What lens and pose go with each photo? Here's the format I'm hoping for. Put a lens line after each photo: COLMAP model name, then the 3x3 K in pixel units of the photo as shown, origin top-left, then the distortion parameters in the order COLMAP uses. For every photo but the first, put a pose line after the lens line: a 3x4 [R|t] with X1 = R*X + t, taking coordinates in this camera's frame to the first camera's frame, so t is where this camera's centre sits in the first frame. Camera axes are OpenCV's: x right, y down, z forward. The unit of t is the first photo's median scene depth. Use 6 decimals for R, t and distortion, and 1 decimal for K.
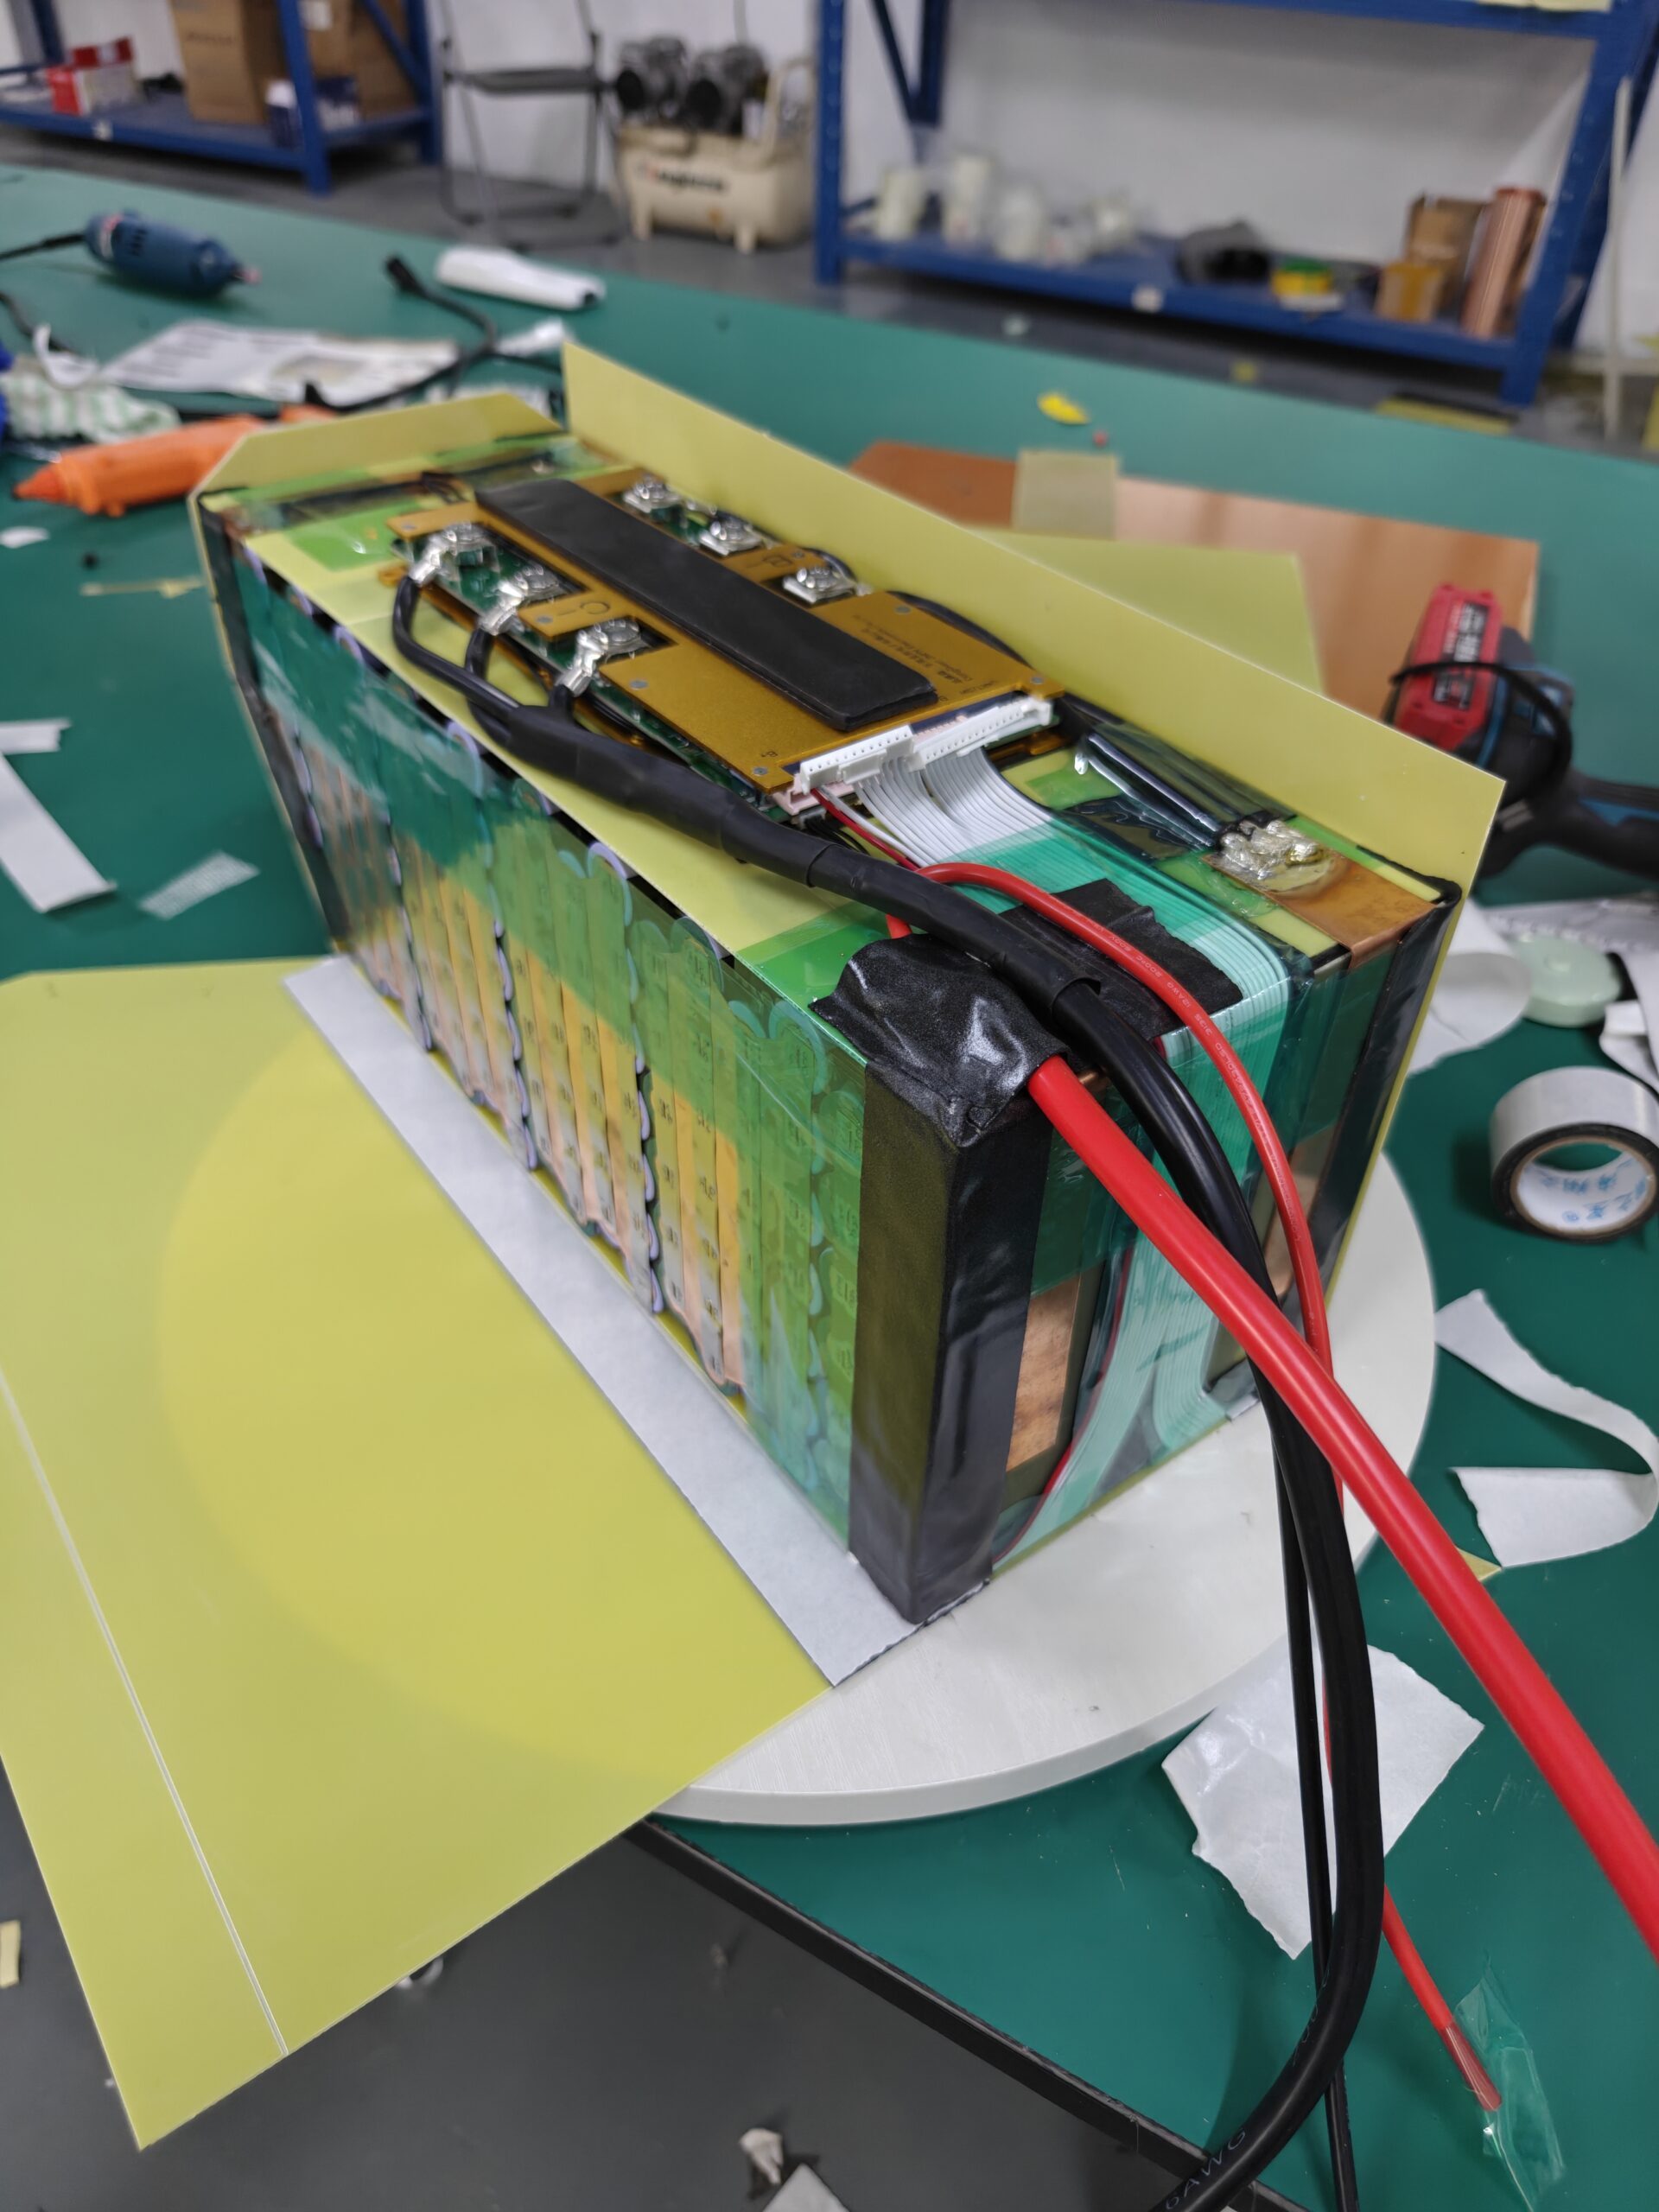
lens RADIAL K [[1573.4, 0, 829.5], [0, 1573.4, 1106.0], [0, 0, 1]] dist [-0.003708, -0.006294]
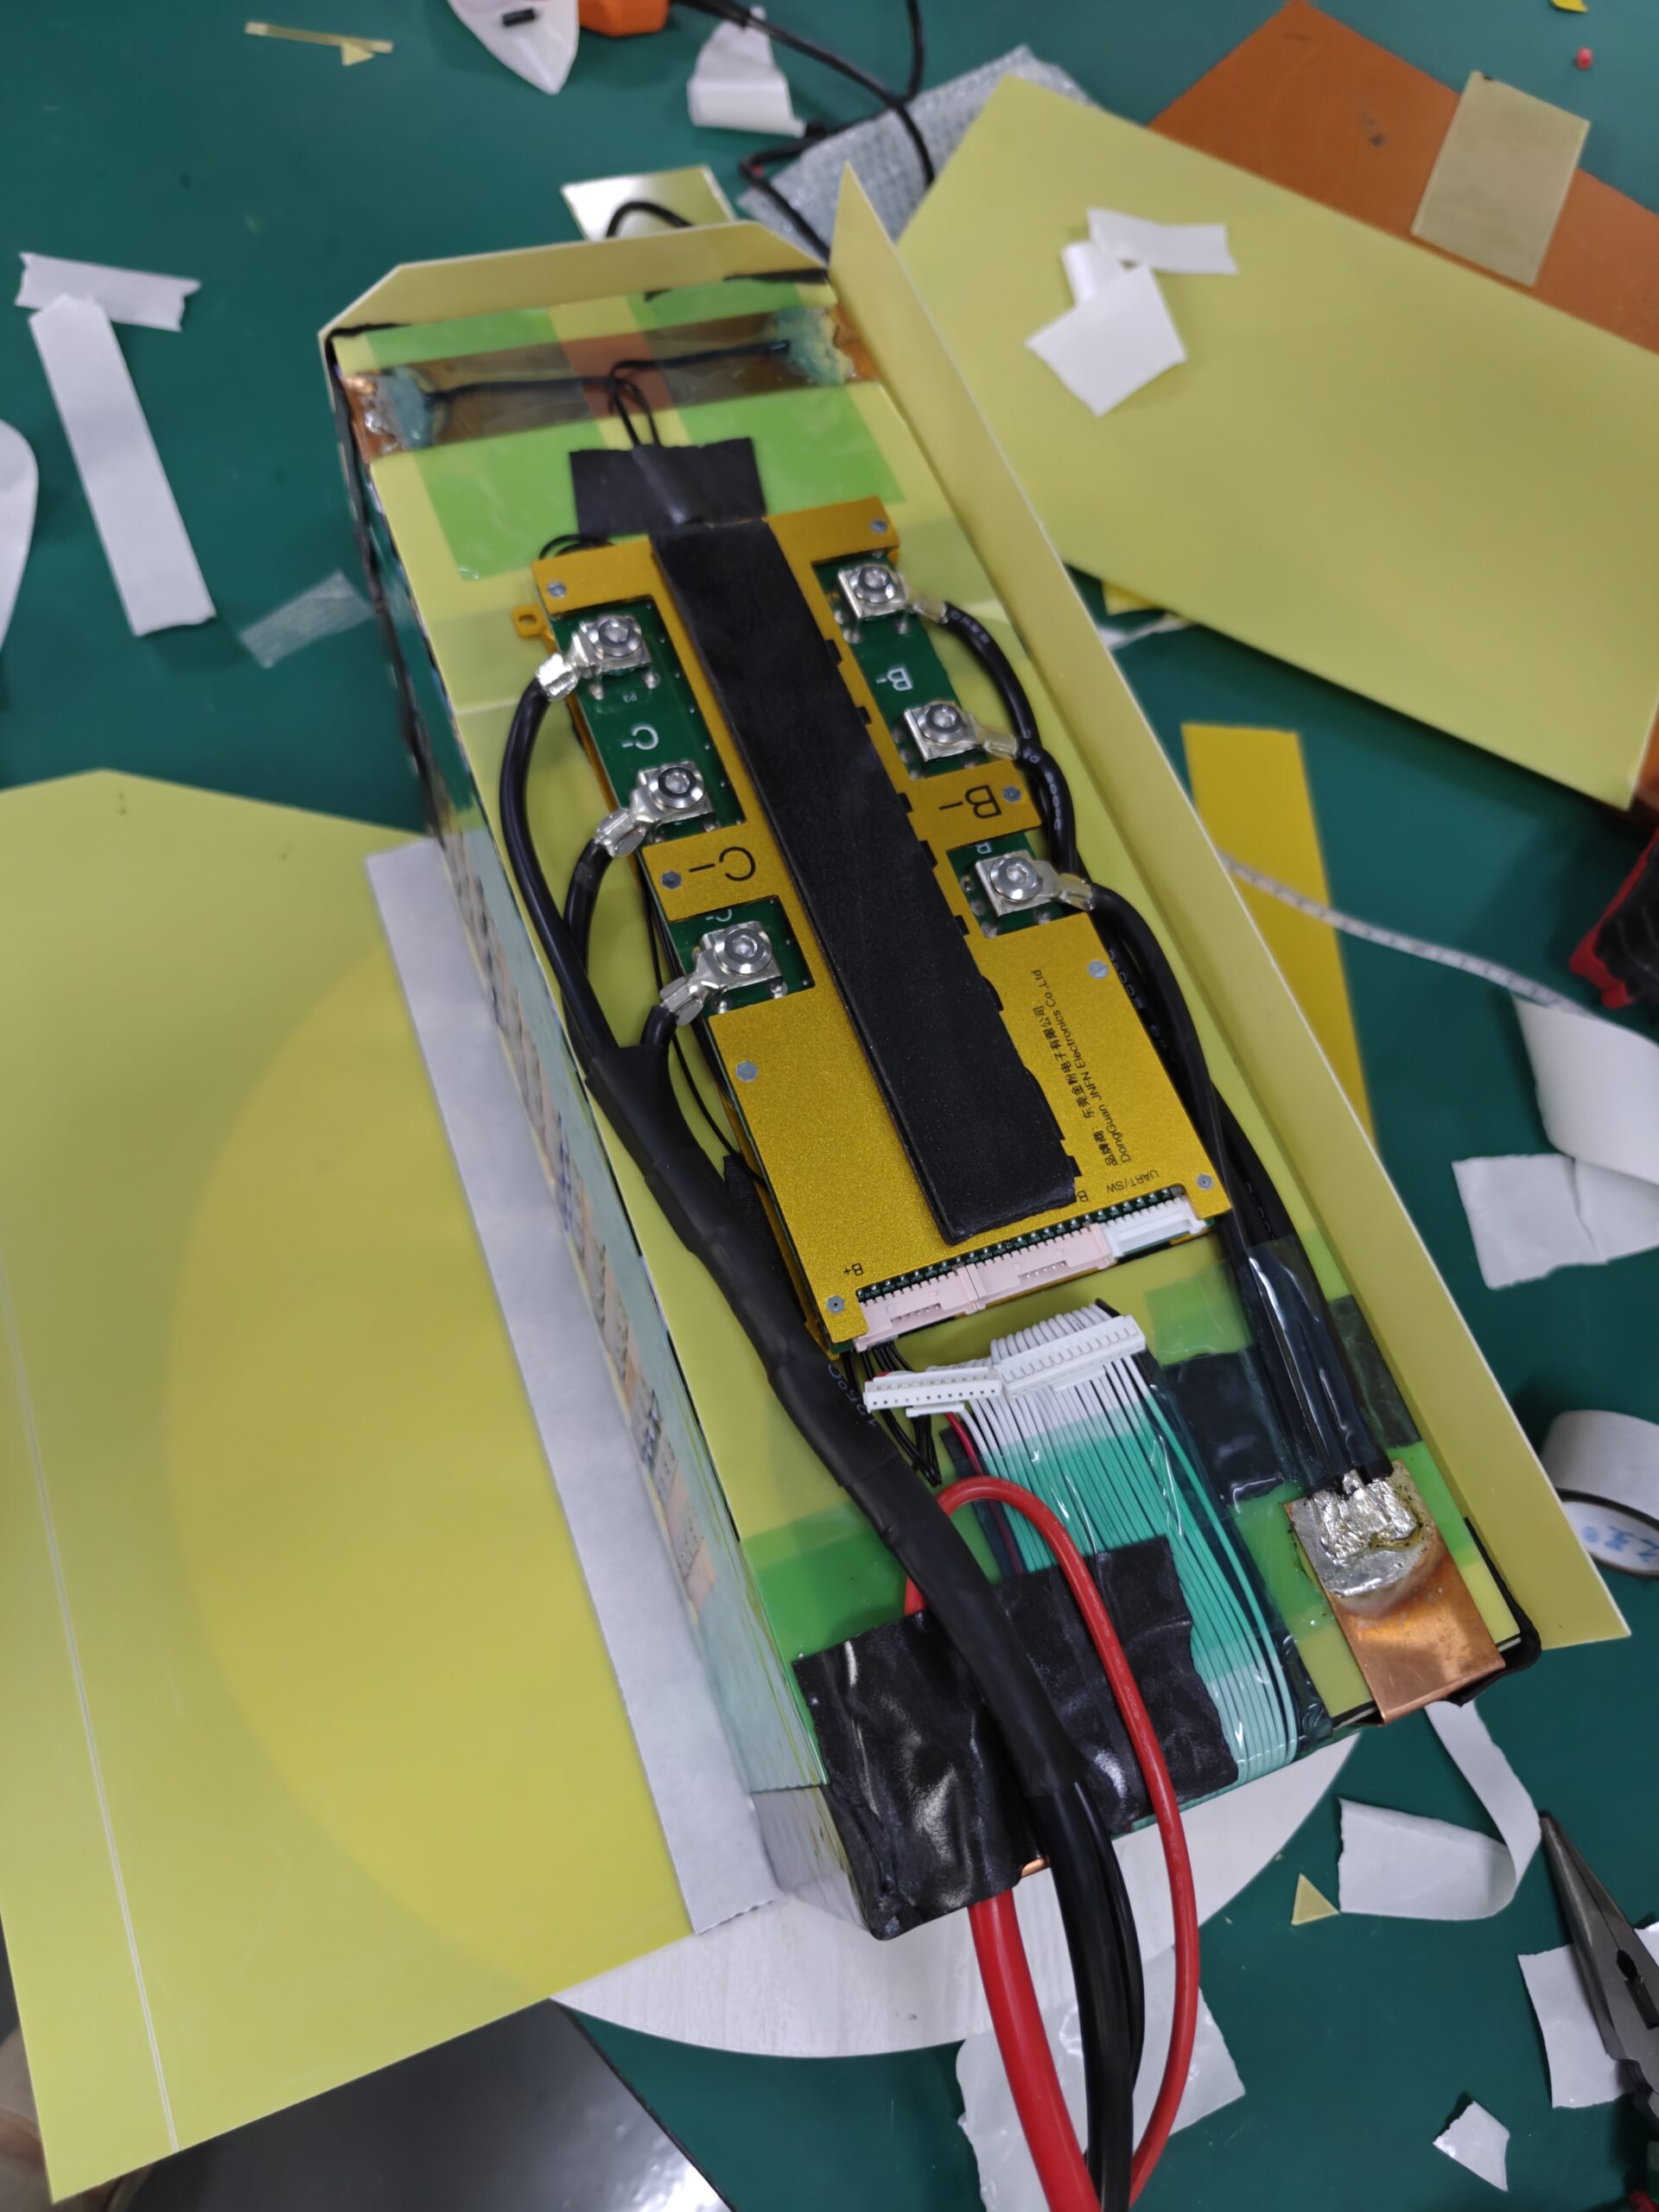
lens RADIAL K [[1573.4, 0, 829.5], [0, 1573.4, 1106.0], [0, 0, 1]] dist [-0.003708, -0.006294]
pose [[0.957011, 0.290012, -0.004745, -0.064300], [-0.260755, 0.867400, 0.423821, -0.574861], [0.127029, -0.404364, 0.905733, 0.212923]]
